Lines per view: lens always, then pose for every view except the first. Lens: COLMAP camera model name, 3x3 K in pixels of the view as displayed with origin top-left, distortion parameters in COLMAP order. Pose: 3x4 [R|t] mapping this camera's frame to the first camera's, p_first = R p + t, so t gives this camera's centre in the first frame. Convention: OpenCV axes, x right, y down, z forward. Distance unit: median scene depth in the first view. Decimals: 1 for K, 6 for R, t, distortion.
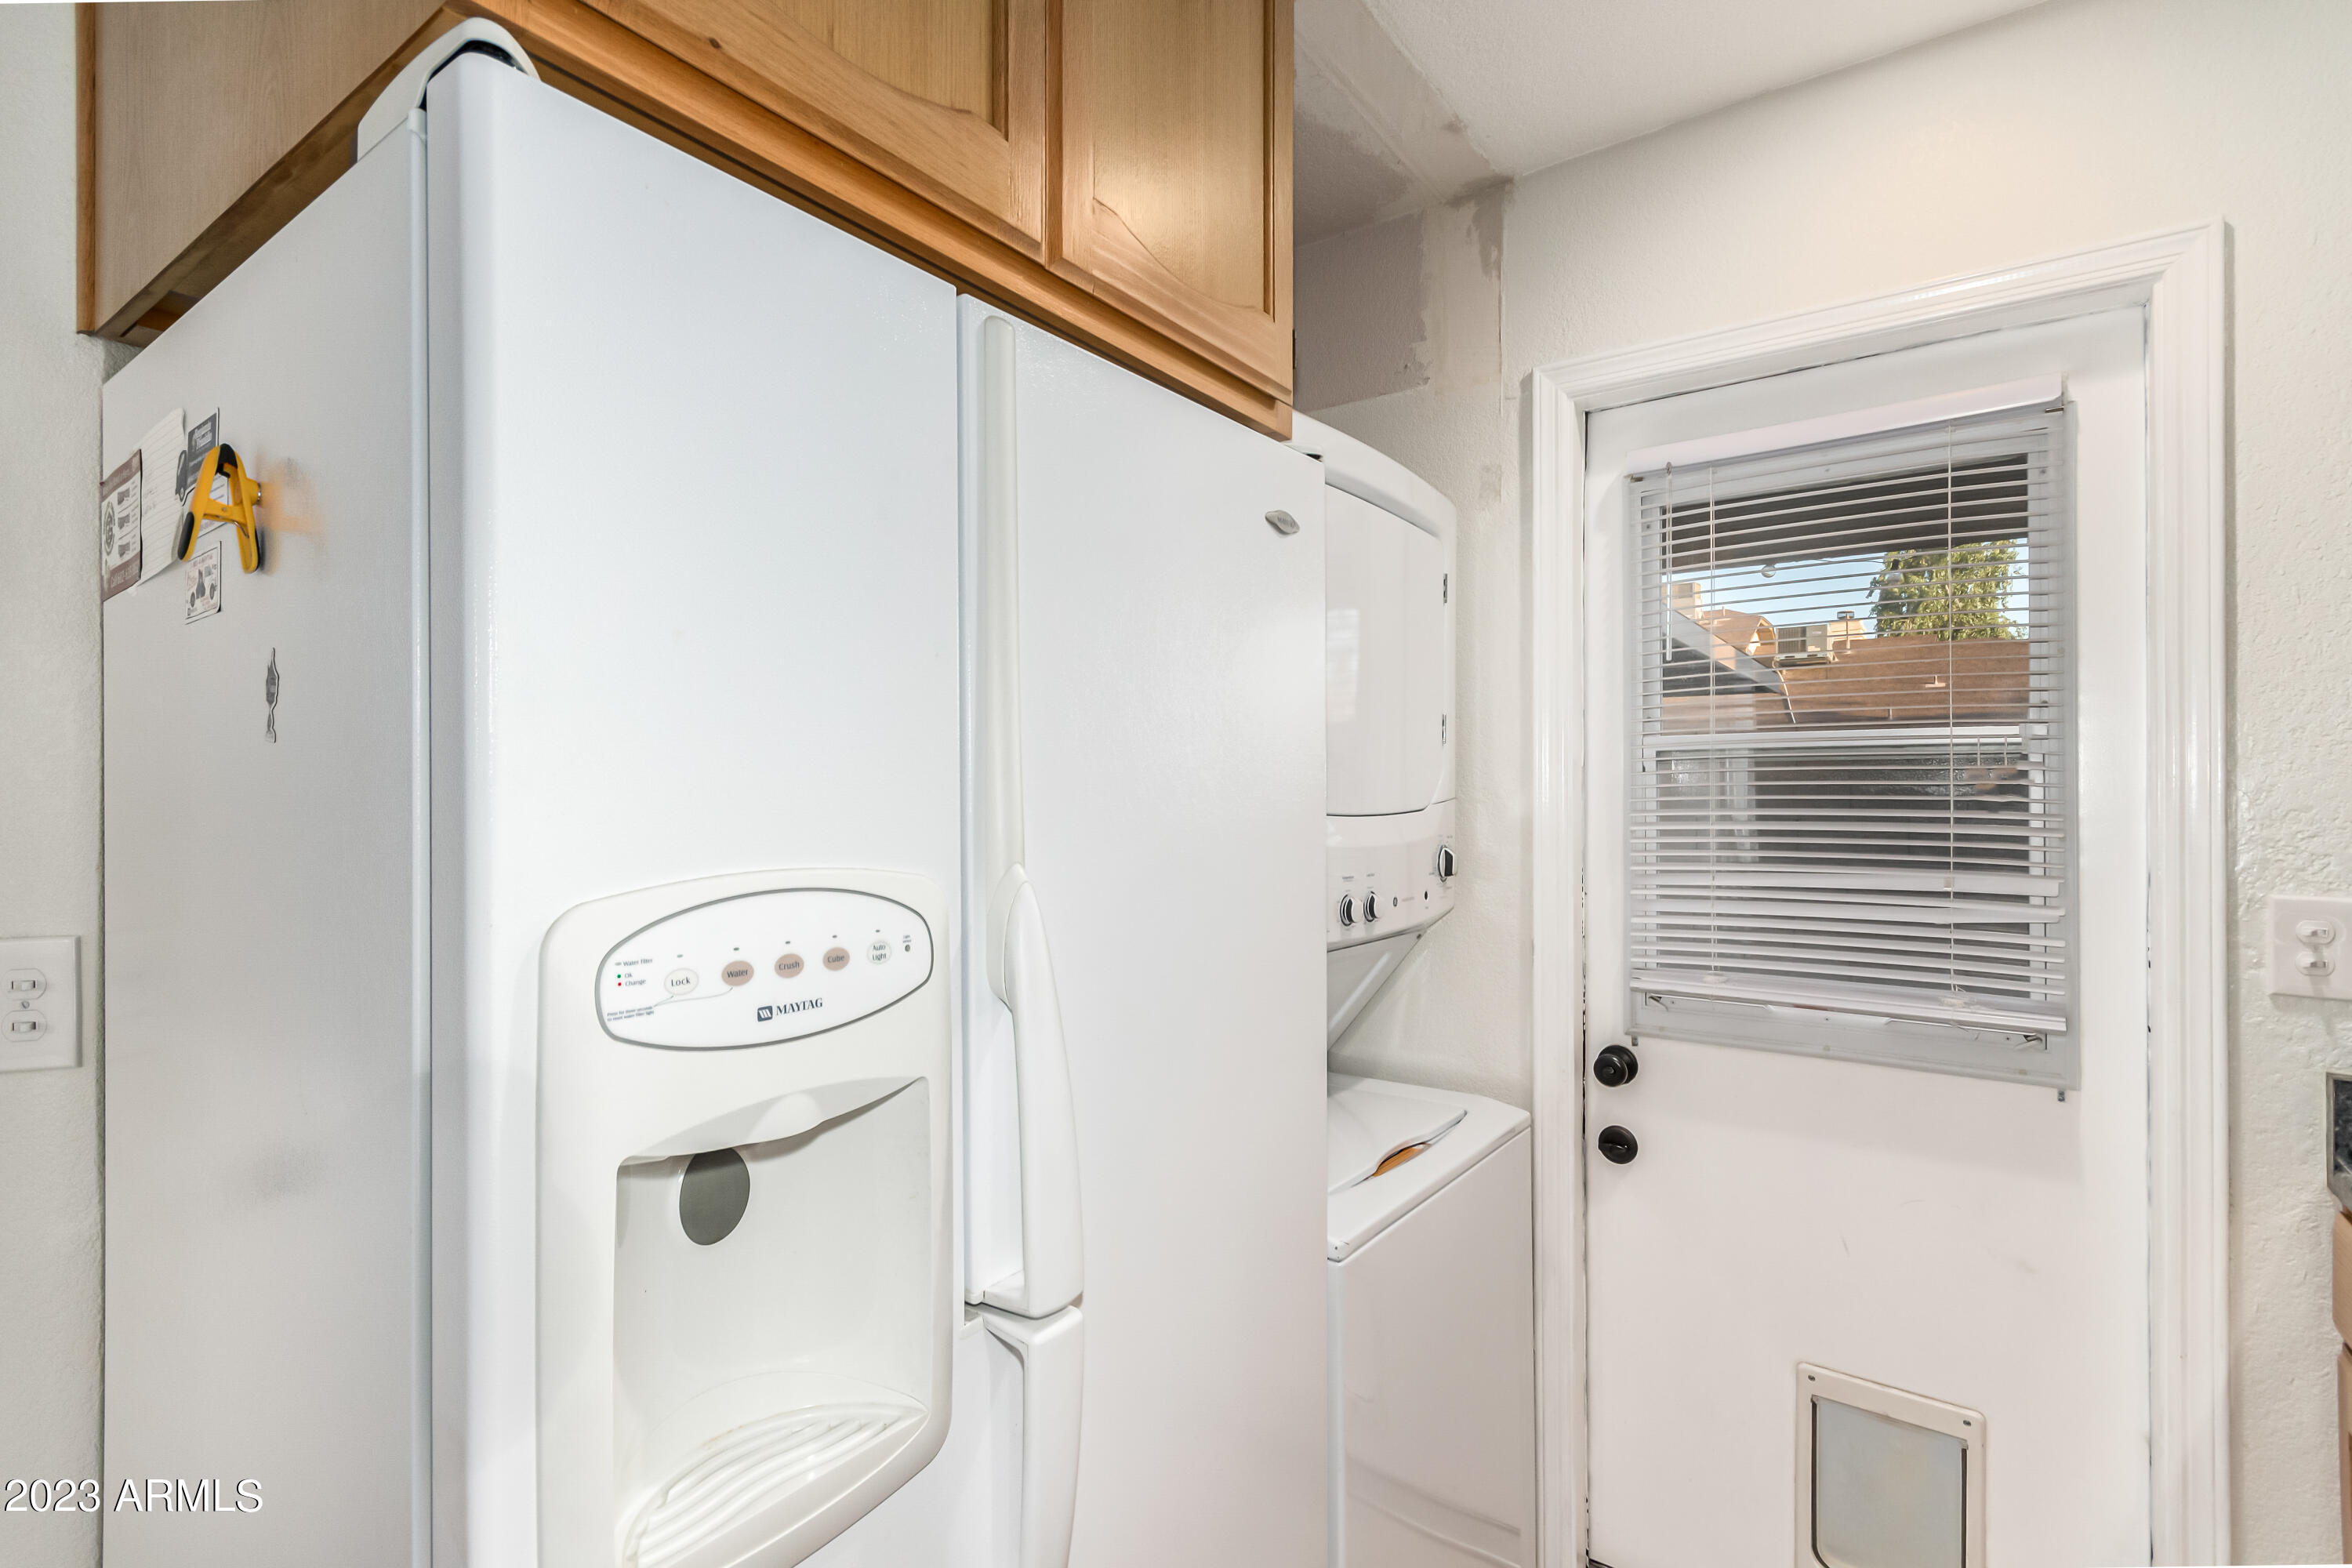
lens RADIAL K [[1088.4, 0, 1183.8], [0, 1088.4, 777.9], [0, 0, 1]] dist [0.002906, 0.000021]
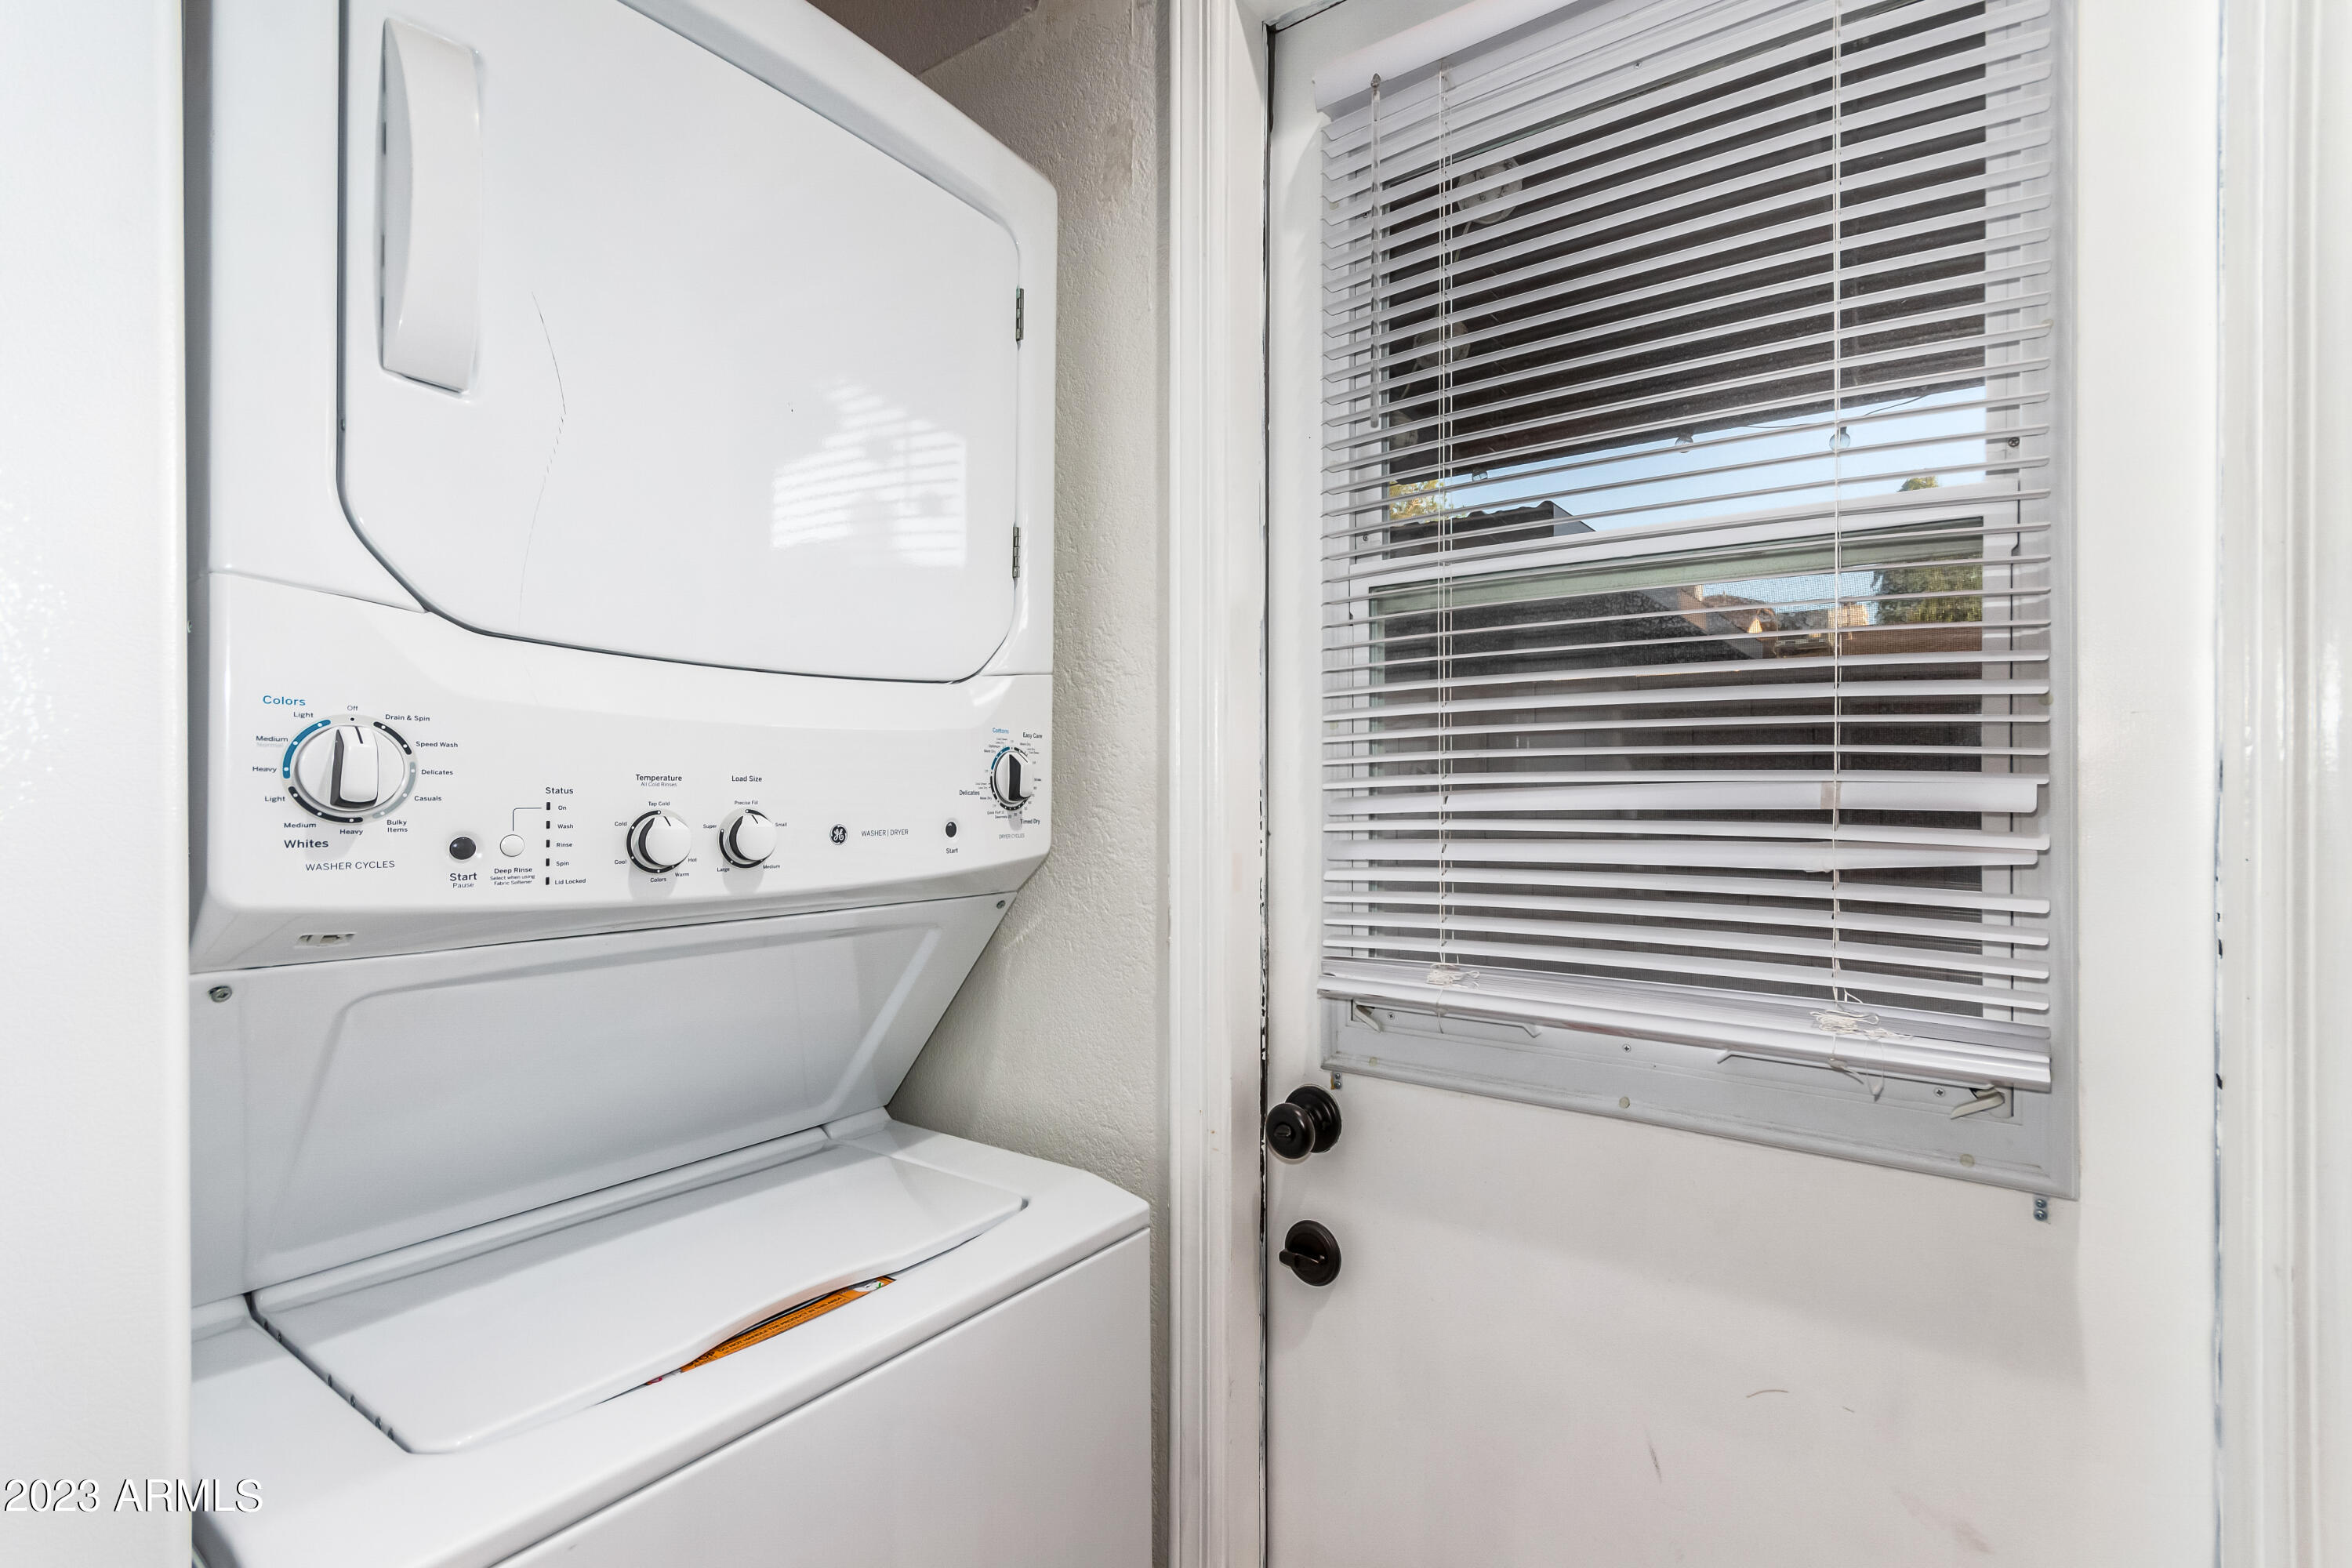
lens RADIAL K [[1063.2, 0, 1230.1], [0, 1063.2, 777.0], [0, 0, 1]] dist [0.001162, 0.000751]
pose [[0.999917, 0.003675, 0.012363, 0.399634], [-0.003688, 0.999993, 0.000995, 0.087385], [-0.012359, -0.001040, 0.999923, 0.484710]]
